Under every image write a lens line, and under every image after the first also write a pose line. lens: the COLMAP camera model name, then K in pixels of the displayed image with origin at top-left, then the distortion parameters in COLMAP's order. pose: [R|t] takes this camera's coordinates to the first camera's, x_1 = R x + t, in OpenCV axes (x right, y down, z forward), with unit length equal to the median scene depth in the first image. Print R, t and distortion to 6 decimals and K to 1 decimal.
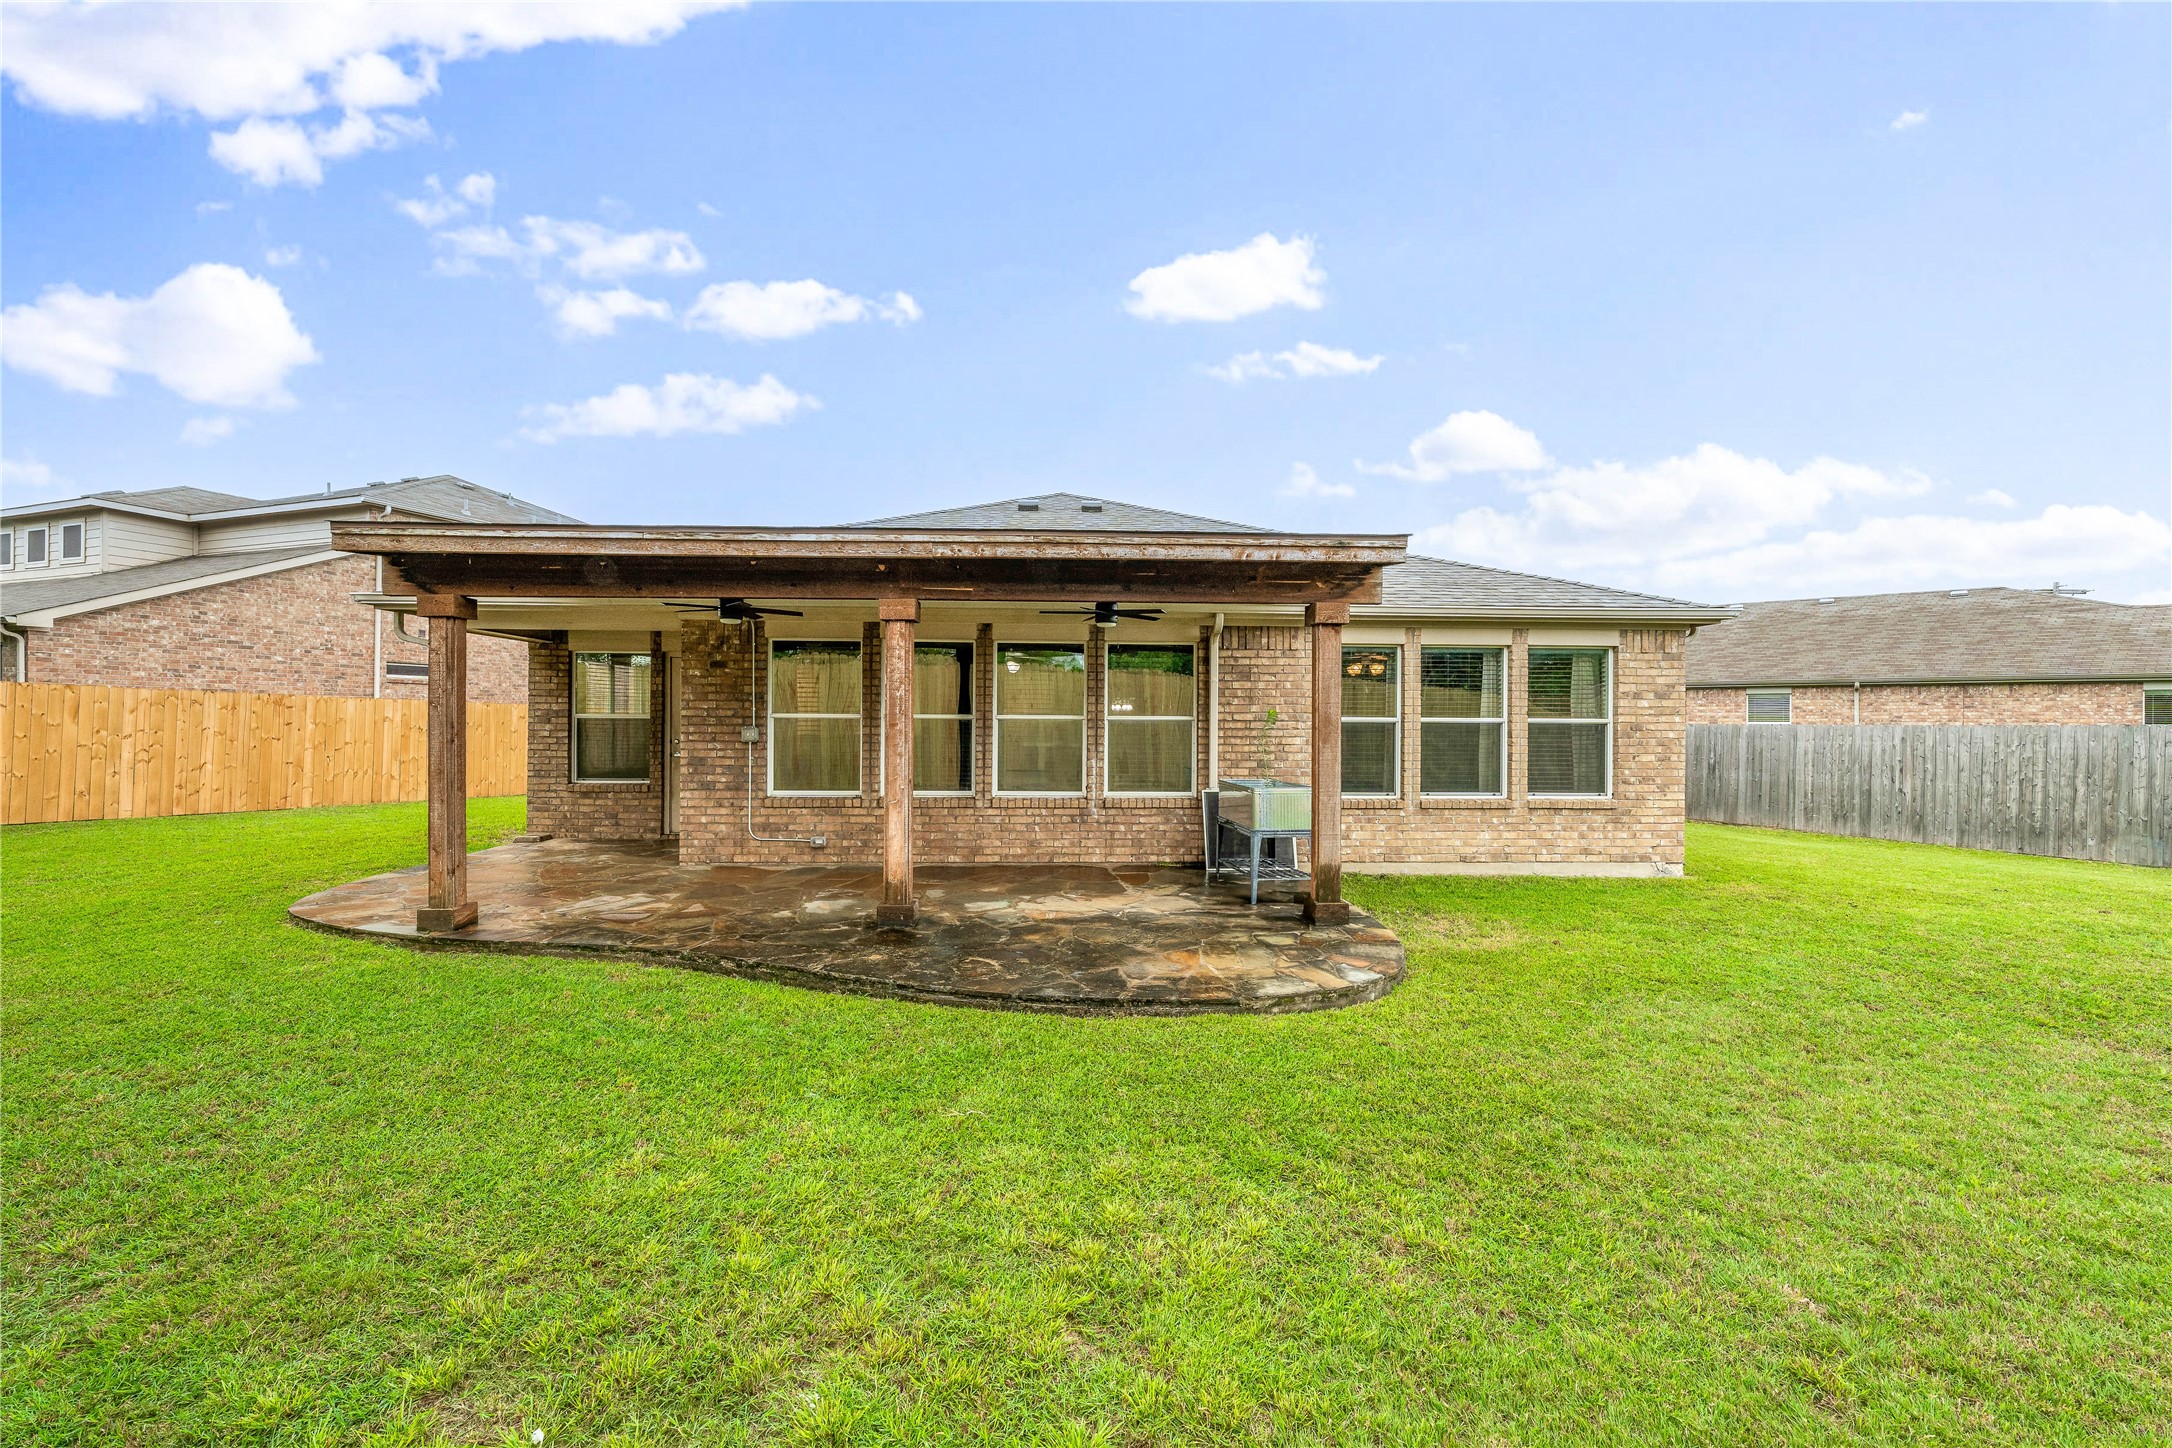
lens RADIAL K [[914.5, 0, 1086.0], [0, 914.5, 724.0], [0, 0, 1]] dist [-0.000713, 0.000032]
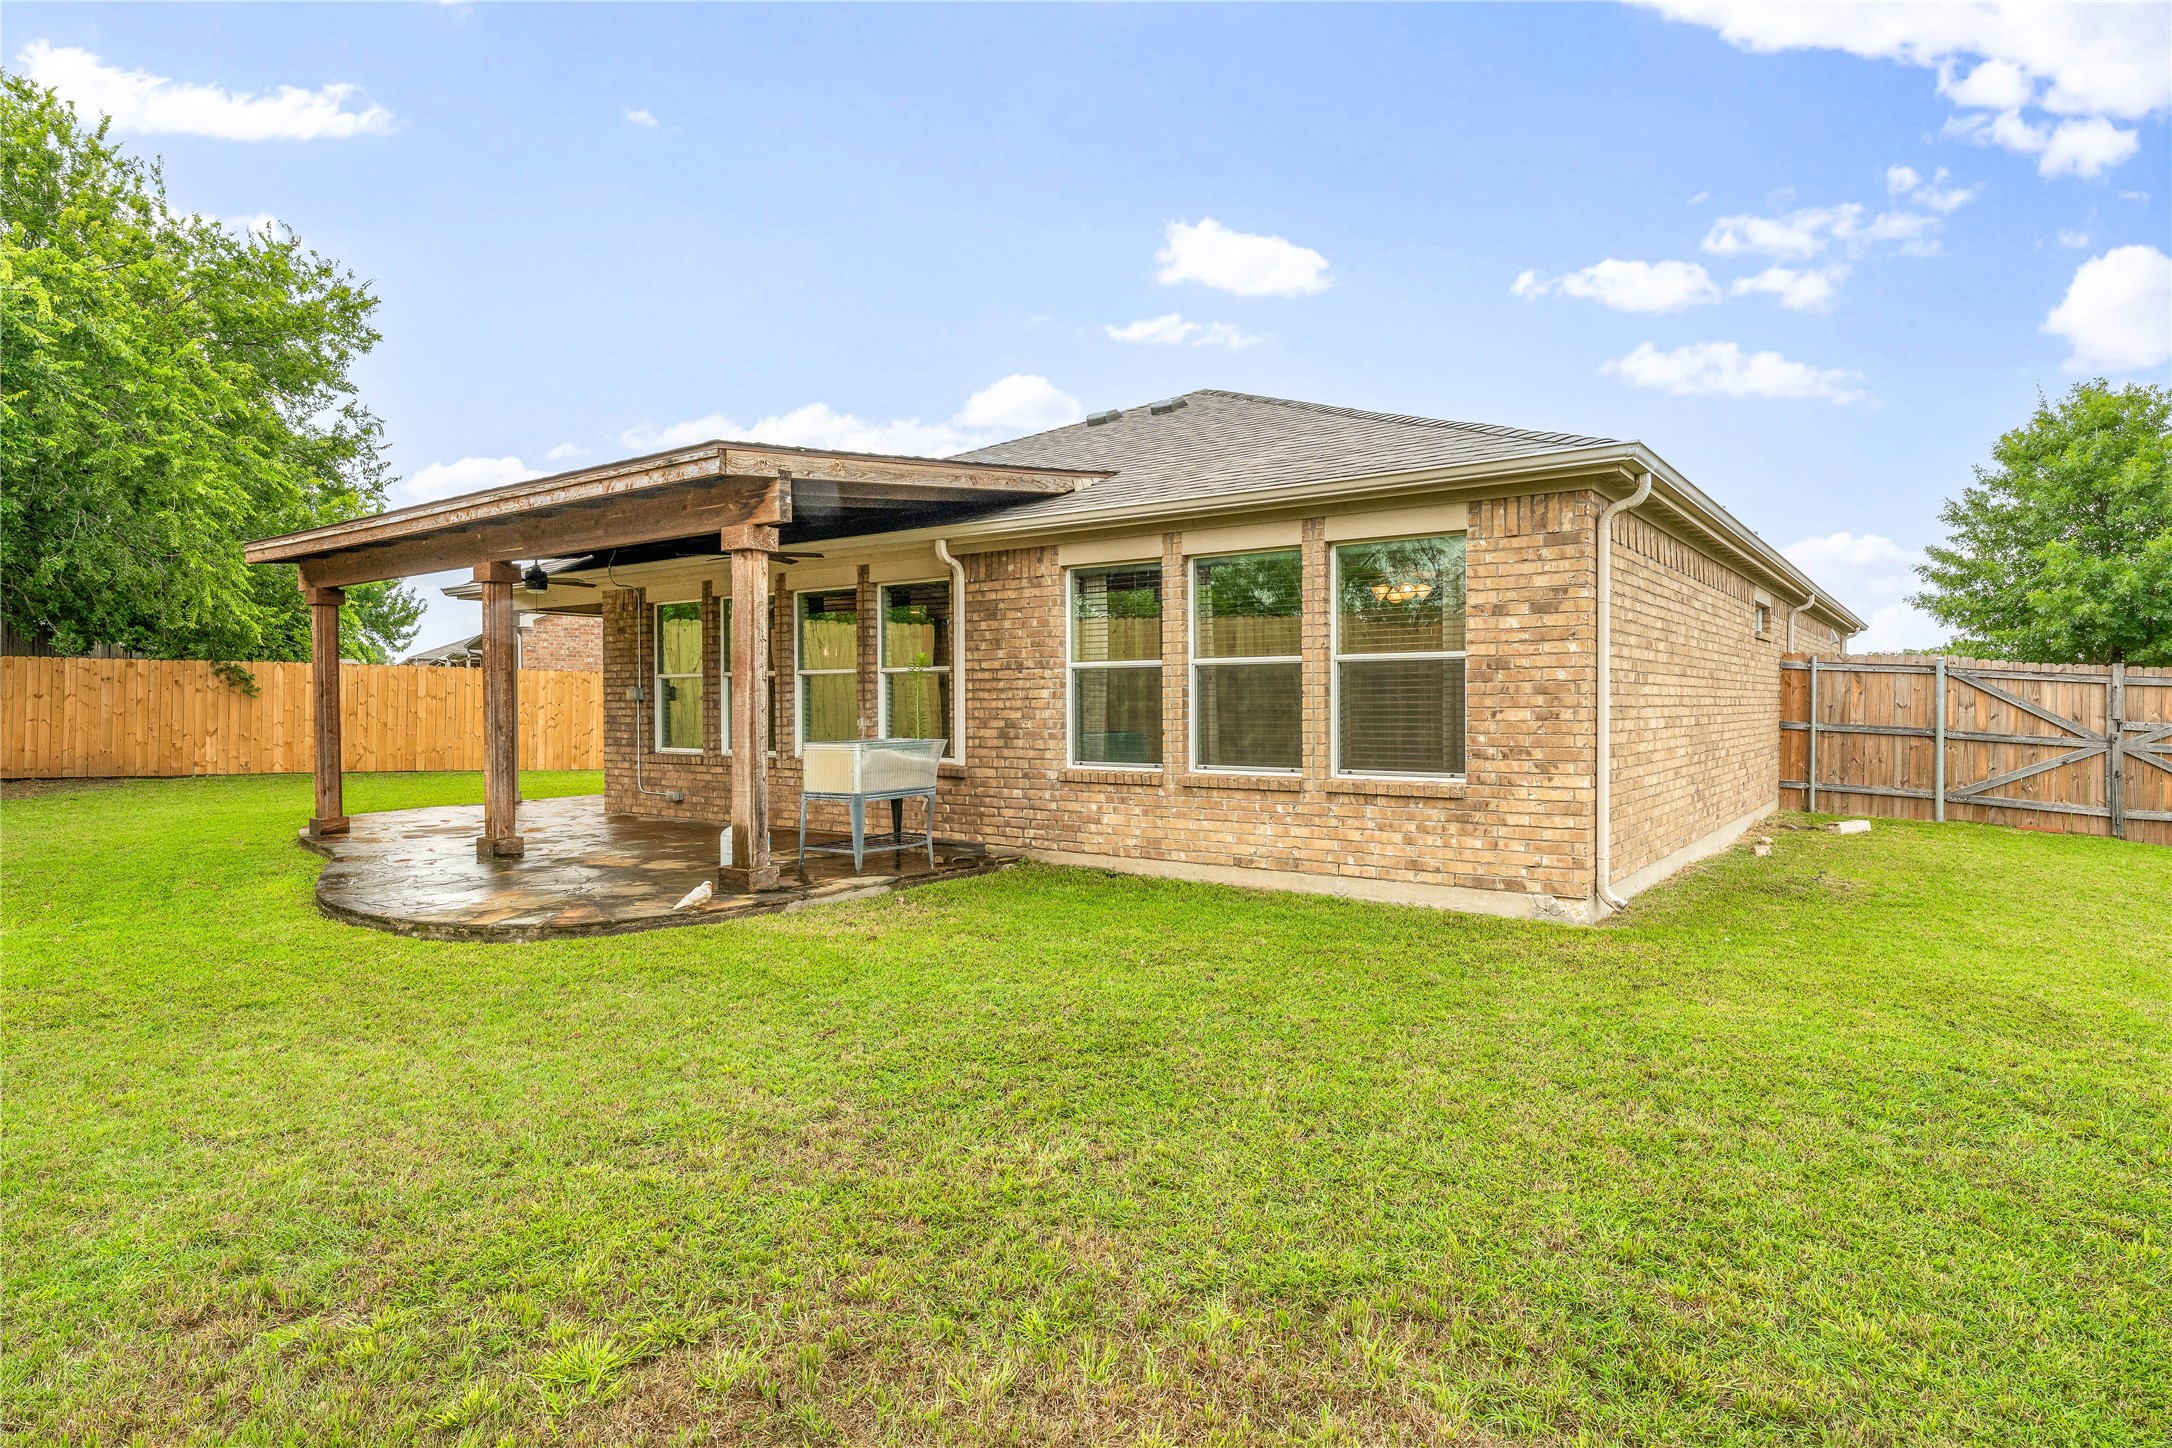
lens RADIAL K [[1202.8, 0, 1086.0], [0, 1202.8, 724.0], [0, 0, 1]] dist [0.001569, 0.000072]
pose [[0.775520, 0.001806, -0.631321, 0.891665], [0.006812, 0.999914, 0.011228, 0.032544], [0.631287, -0.013008, 0.775441, 0.226296]]
